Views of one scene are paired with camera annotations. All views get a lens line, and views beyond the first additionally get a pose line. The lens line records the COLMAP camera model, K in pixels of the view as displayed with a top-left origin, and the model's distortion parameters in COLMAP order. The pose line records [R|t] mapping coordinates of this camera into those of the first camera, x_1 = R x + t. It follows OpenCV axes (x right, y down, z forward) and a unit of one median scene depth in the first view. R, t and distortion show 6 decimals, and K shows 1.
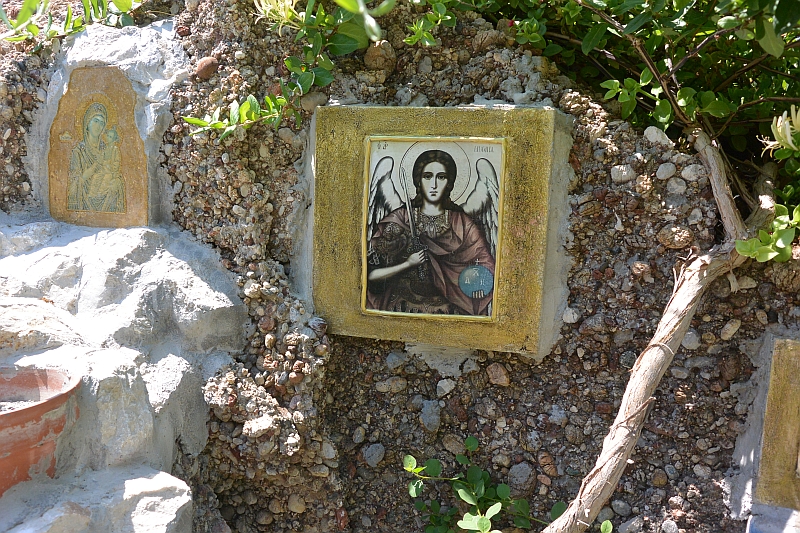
lens RADIAL K [[608.9, 0, 400.5], [0, 608.9, 266.2], [0, 0, 1]] dist [-0.079669, 0.014108]
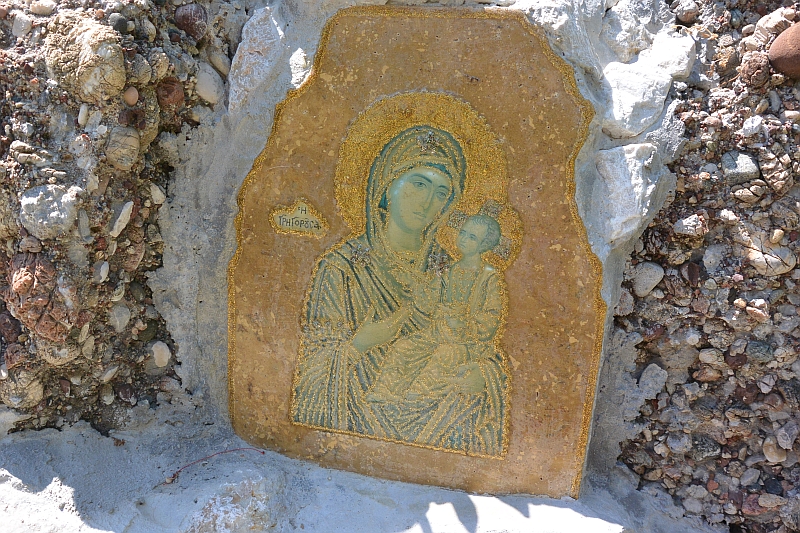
lens RADIAL K [[608.9, 0, 399.7], [0, 608.9, 268.2], [0, 0, 1]] dist [-0.079669, 0.014108]
pose [[0.995045, 0.002687, 0.099390, -0.551519], [-0.011979, 0.995593, 0.093014, -0.227555], [-0.098702, -0.093743, 0.990692, 0.669864]]
